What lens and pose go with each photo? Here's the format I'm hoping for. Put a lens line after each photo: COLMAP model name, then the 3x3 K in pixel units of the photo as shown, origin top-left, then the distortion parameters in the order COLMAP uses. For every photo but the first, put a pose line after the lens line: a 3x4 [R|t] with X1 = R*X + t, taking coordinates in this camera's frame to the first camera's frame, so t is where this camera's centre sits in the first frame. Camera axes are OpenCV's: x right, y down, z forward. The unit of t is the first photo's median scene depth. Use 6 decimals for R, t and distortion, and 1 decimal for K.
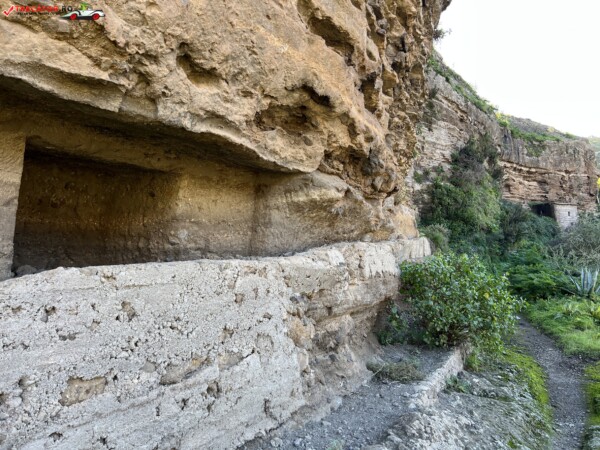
lens RADIAL K [[453.5, 0, 305.5], [0, 453.5, 229.2], [0, 0, 1]] dist [0.044487, -0.044905]
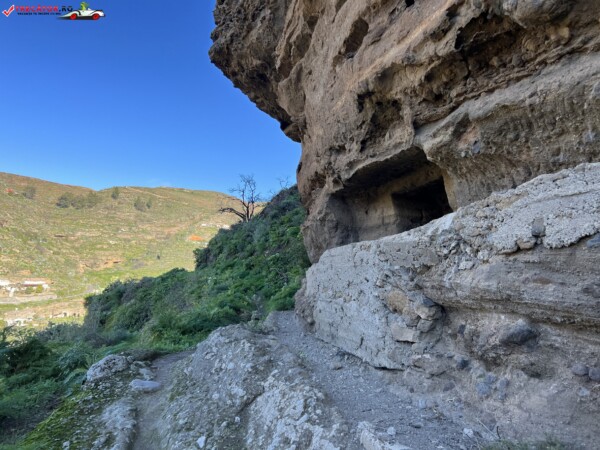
lens RADIAL K [[453.5, 0, 298.6], [0, 453.5, 223.1], [0, 0, 1]] dist [0.044487, -0.044905]
pose [[-0.733669, -0.076253, -0.675215, 0.705489], [0.043384, 0.986400, -0.158536, 0.160126], [0.678120, -0.145607, -0.720383, 1.301144]]
